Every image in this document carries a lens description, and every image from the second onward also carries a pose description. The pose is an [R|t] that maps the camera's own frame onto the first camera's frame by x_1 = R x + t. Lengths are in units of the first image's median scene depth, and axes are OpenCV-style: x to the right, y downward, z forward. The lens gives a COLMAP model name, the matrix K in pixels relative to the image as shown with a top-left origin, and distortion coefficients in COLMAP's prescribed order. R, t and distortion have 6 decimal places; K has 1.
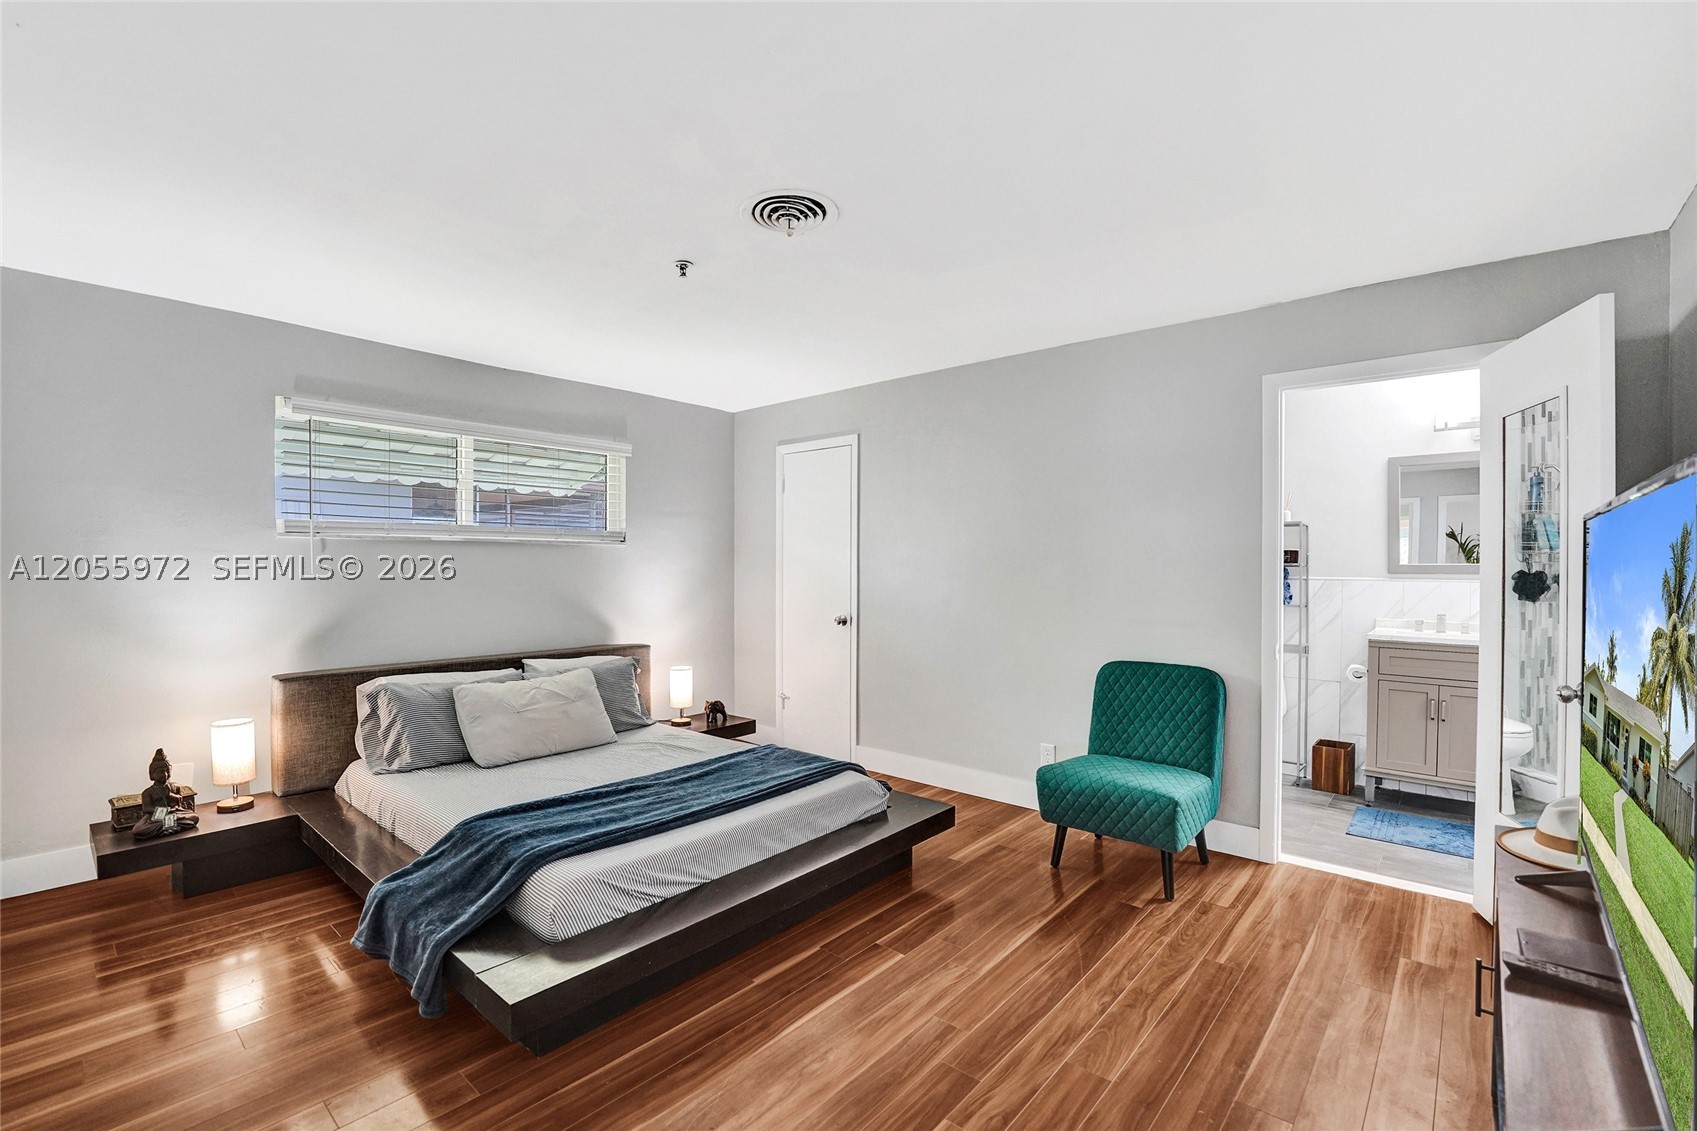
lens RADIAL K [[713.4, 0, 844.0], [0, 713.4, 549.0], [0, 0, 1]] dist [0.028597, -0.000071]
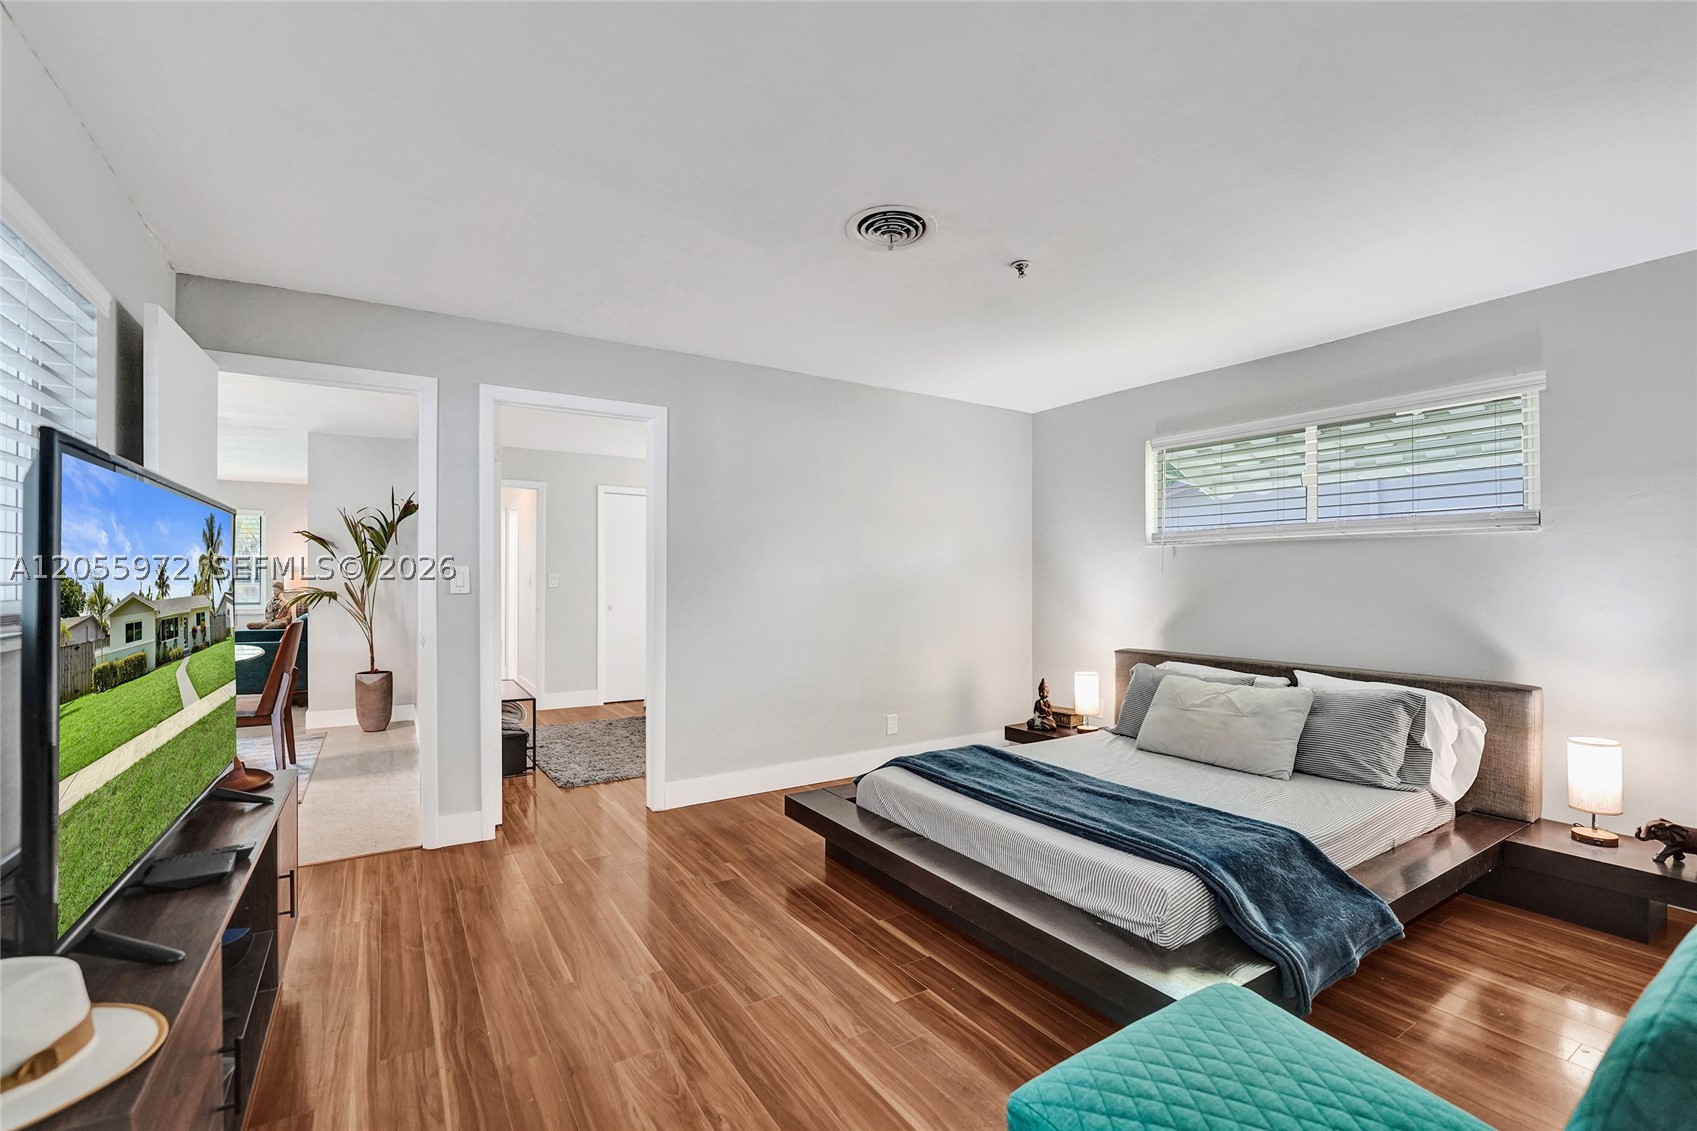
lens RADIAL K [[722.7, 0, 842.1], [0, 722.7, 574.1], [0, 0, 1]] dist [-0.011088, 0.000066]
pose [[-0.263577, -0.023136, -0.964361, 0.809172], [0.014693, 0.999500, -0.027995, 0.076768], [0.964526, -0.021548, -0.263105, 1.029472]]
